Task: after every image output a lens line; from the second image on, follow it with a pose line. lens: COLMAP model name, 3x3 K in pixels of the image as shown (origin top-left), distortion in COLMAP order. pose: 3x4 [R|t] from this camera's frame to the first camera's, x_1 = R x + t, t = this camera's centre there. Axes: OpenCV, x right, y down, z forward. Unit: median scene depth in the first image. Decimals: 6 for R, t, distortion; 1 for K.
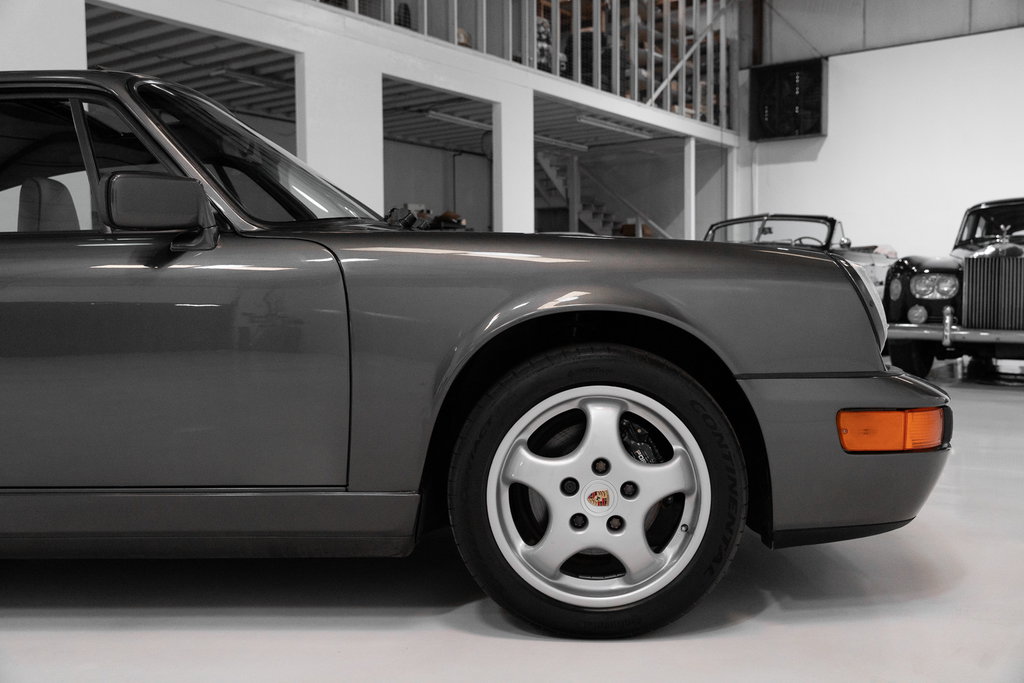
lens RADIAL K [[975.4, 0, 514.1], [0, 975.4, 347.7], [0, 0, 1]] dist [0.038209, 0.000000]
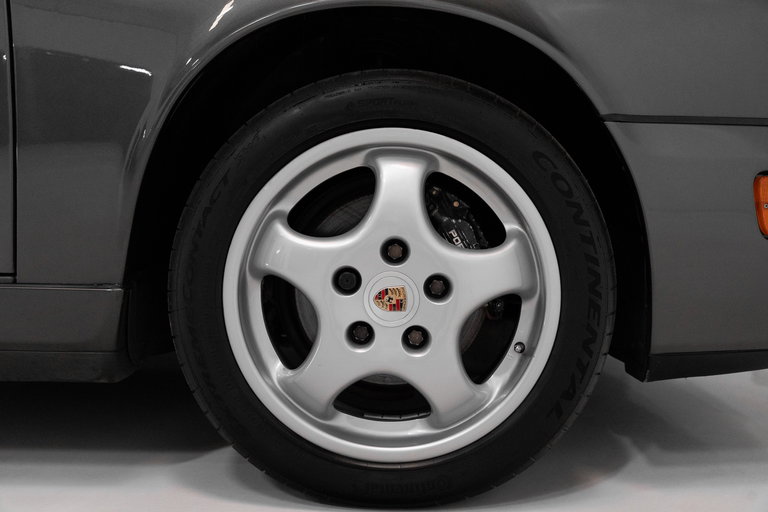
lens RADIAL K [[731.5, 0, 384.6], [0, 731.5, 254.5], [0, 0, 1]] dist [0.038209, 0.000000]
pose [[0.999734, 0.018036, -0.014404, 0.088229], [-0.017683, 0.999550, 0.024233, 0.110823], [0.014835, -0.023972, 0.999603, 0.499672]]
